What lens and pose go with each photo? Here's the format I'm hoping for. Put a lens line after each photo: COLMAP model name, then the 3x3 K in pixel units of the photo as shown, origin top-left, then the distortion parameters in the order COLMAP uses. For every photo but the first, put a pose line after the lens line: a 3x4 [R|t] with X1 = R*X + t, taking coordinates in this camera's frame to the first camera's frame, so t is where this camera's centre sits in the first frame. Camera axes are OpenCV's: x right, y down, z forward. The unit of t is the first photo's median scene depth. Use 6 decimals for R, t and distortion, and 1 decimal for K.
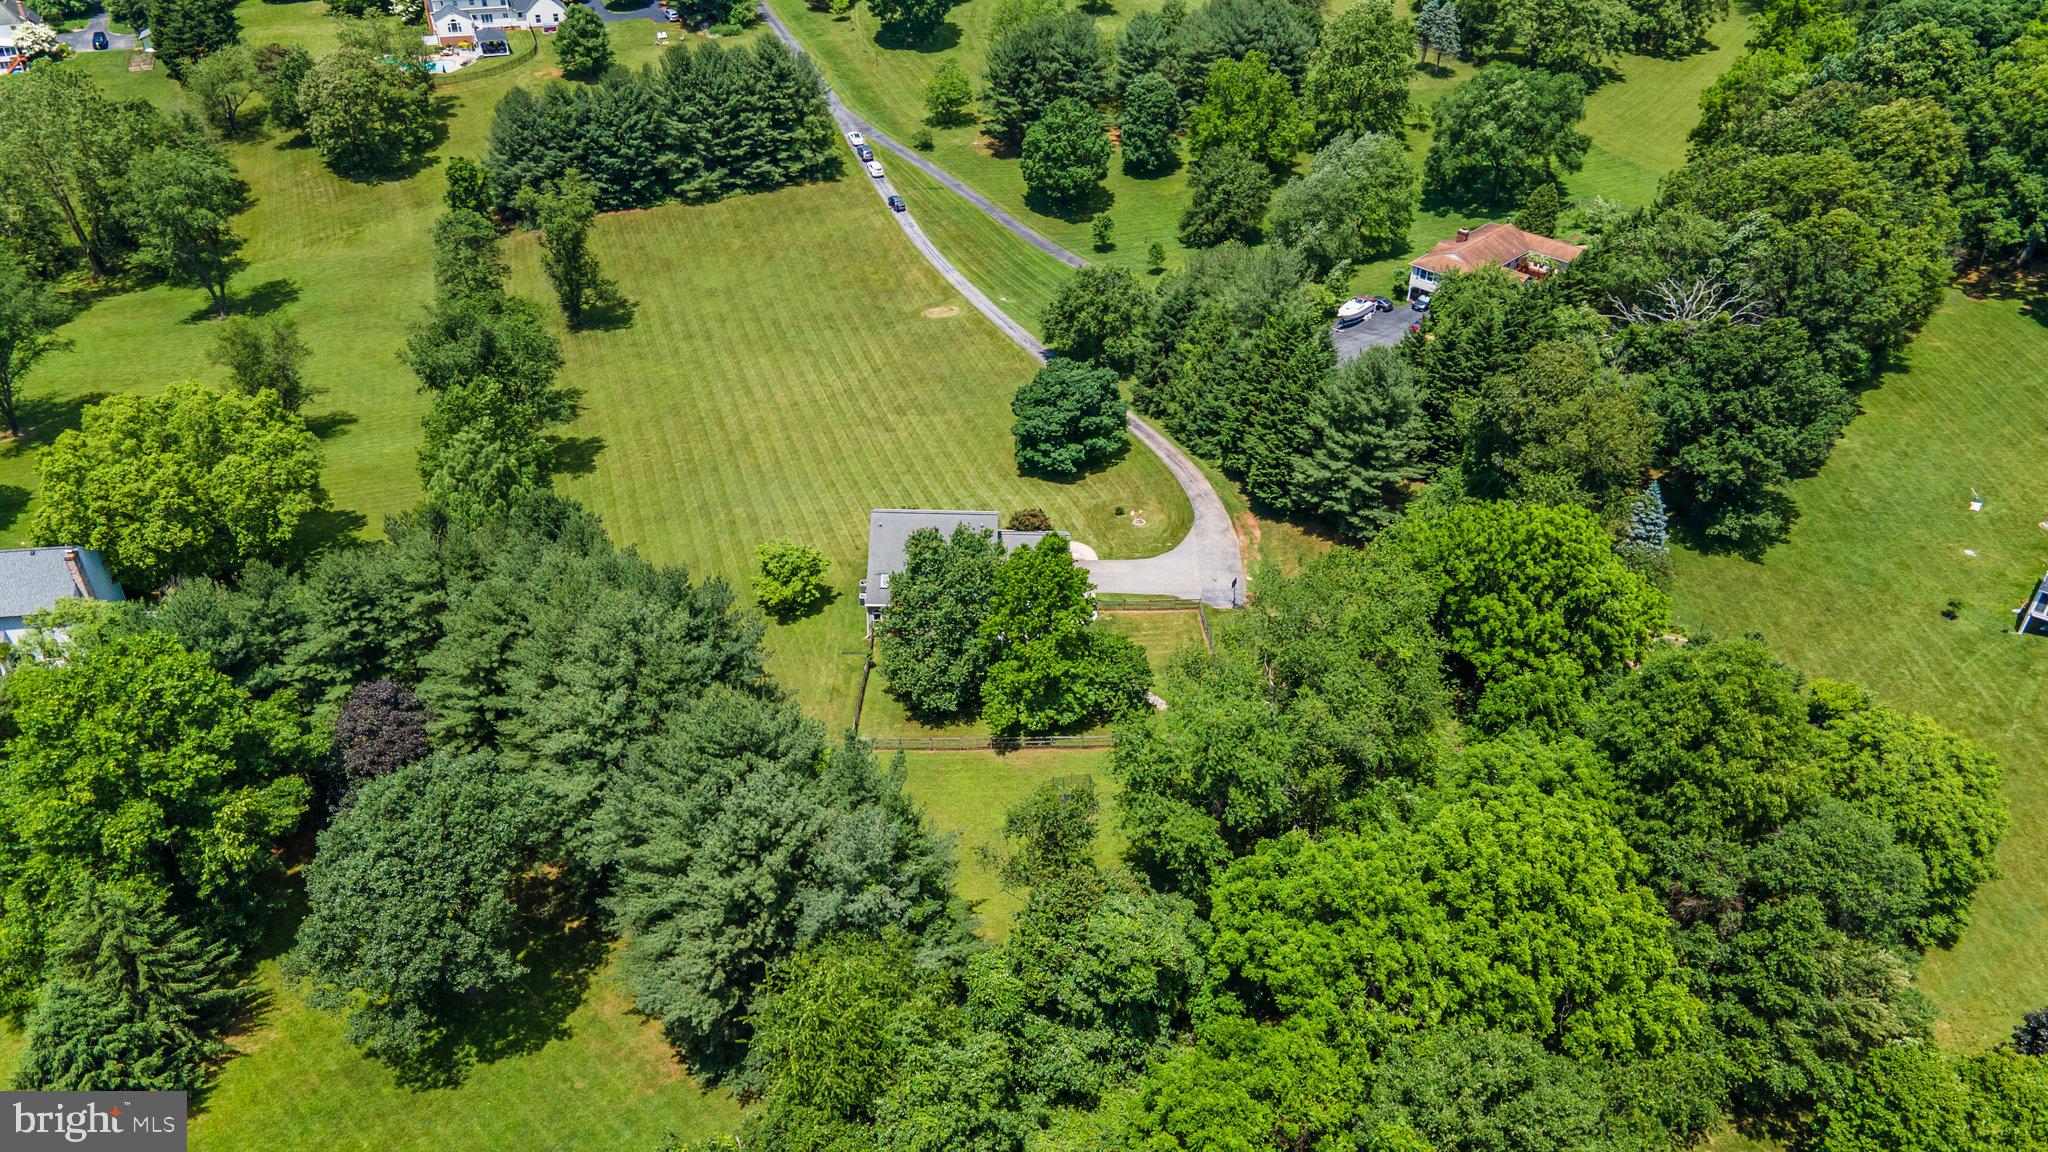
lens RADIAL K [[1529.5, 0, 1017.2], [0, 1529.5, 575.6], [0, 0, 1]] dist [0.011841, 0.060007]
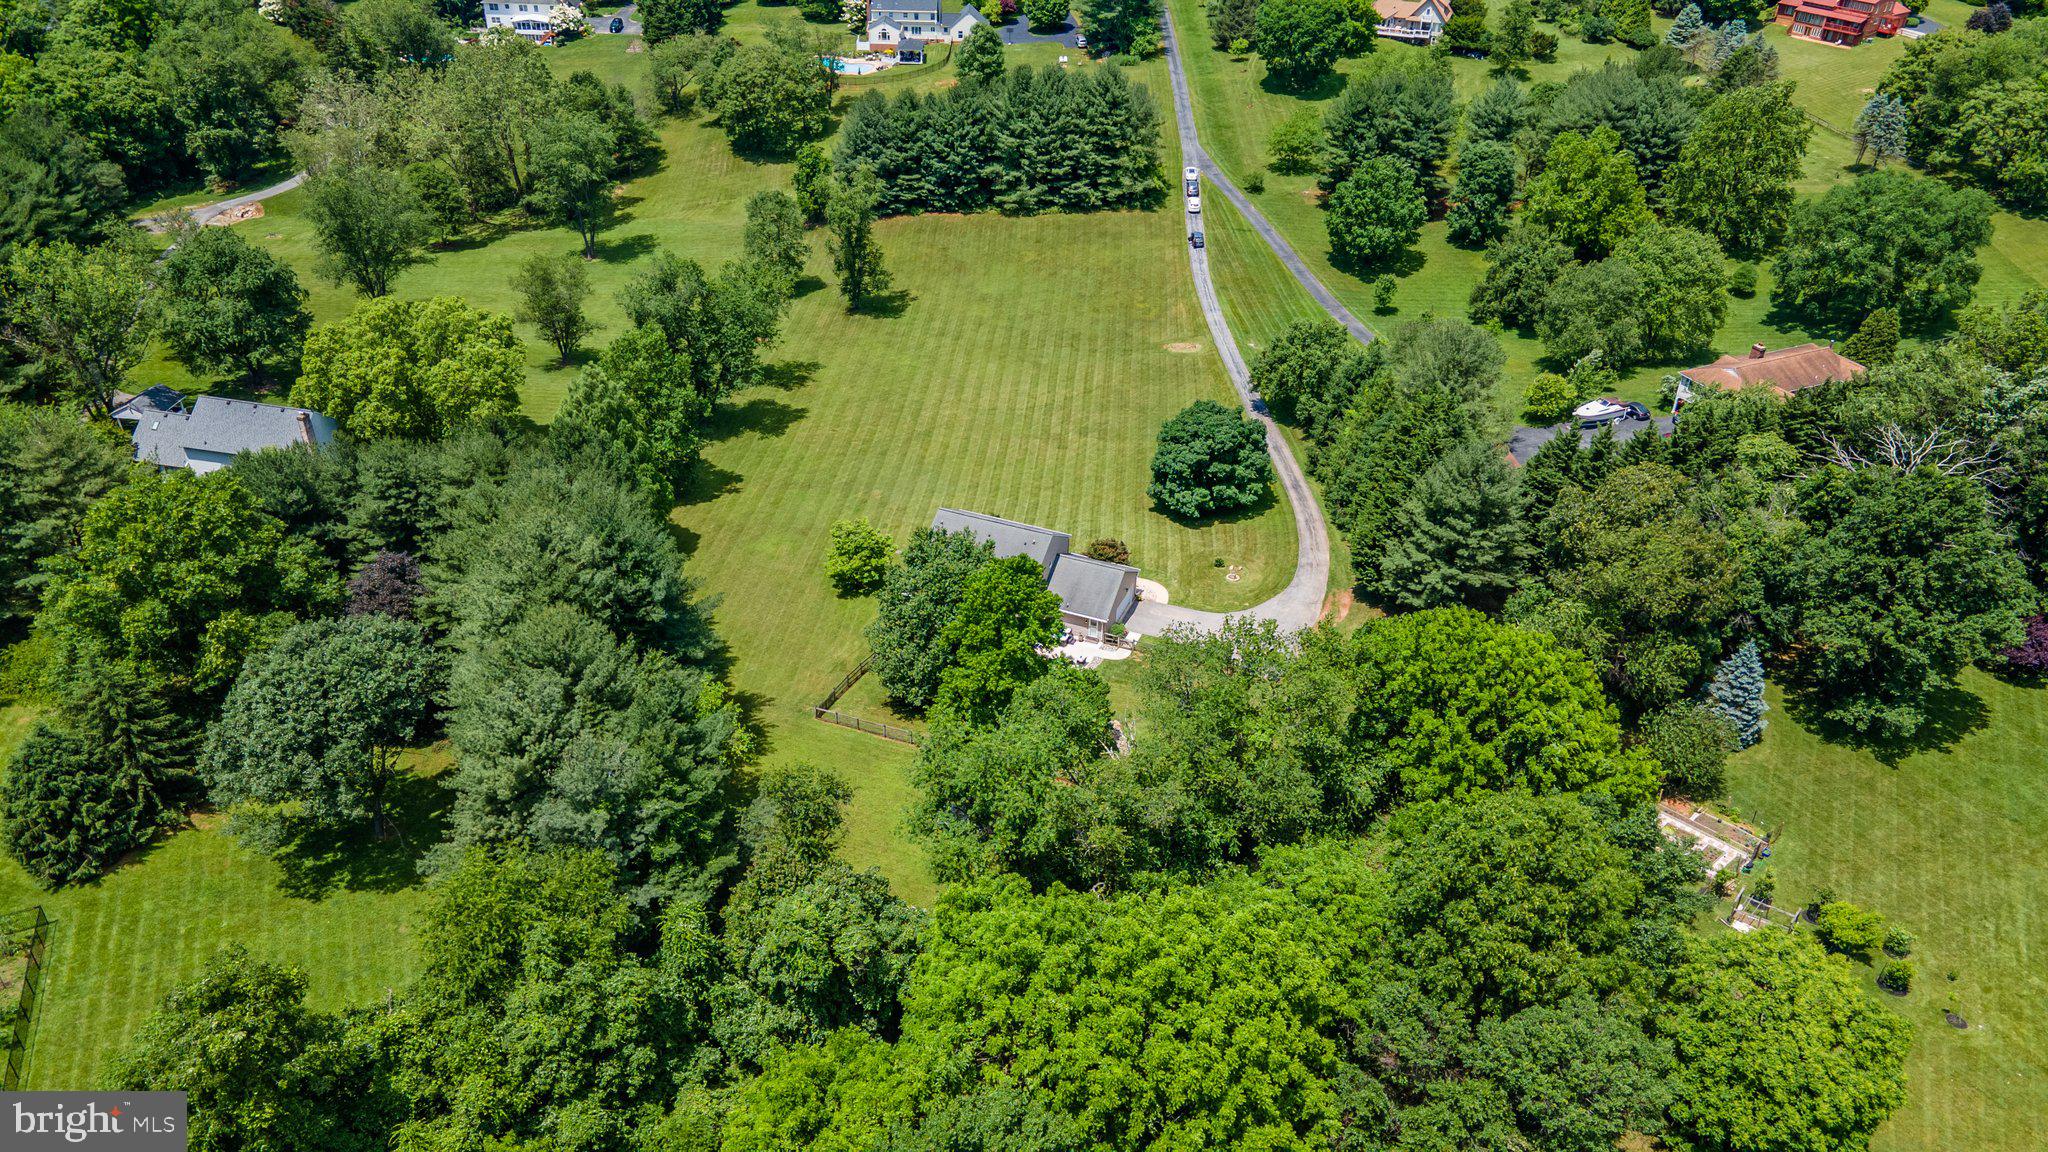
lens RADIAL K [[1529.5, 0, 1017.2], [0, 1529.5, 575.6], [0, 0, 1]] dist [0.011841, 0.060007]
pose [[0.925591, 0.200893, -0.320816, 0.181715], [-0.209926, 0.977695, 0.006566, -0.009590], [0.314979, 0.061270, 0.947119, 0.025583]]
